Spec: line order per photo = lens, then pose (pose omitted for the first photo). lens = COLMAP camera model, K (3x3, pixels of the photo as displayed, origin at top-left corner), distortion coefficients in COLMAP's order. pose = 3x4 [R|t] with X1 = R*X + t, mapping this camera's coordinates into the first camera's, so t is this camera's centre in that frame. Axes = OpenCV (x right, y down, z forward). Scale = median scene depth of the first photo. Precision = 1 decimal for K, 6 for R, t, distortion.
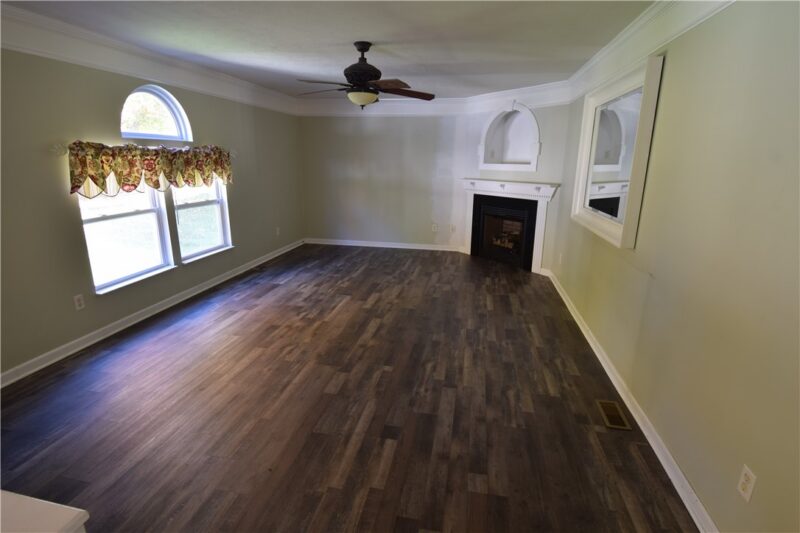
lens RADIAL K [[396.7, 0, 404.3], [0, 396.7, 265.9], [0, 0, 1]] dist [-0.002693, -0.000716]
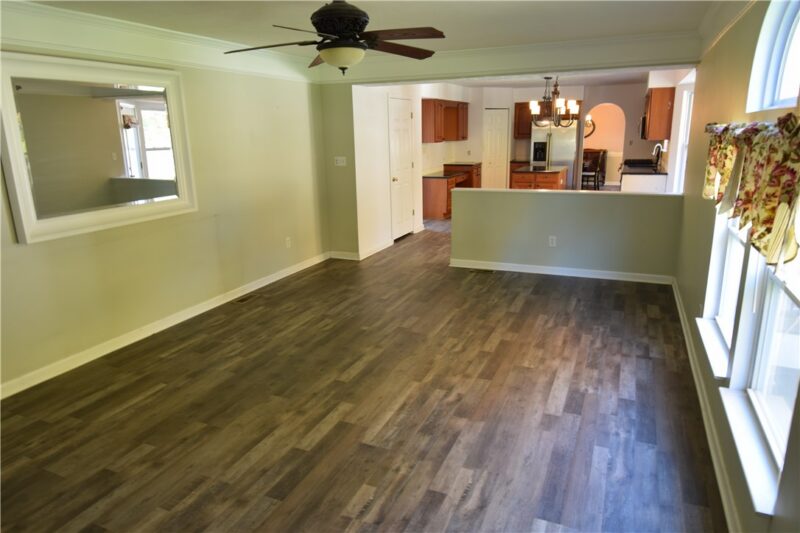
lens RADIAL K [[538.7, 0, 407.8], [0, 538.7, 267.9], [0, 0, 1]] dist [0.006928, -0.001449]
pose [[-0.975708, -0.049654, 0.213375, -0.680687], [0.061976, 0.871626, 0.486238, -0.894334], [-0.210127, 0.487650, -0.847375, 3.100862]]
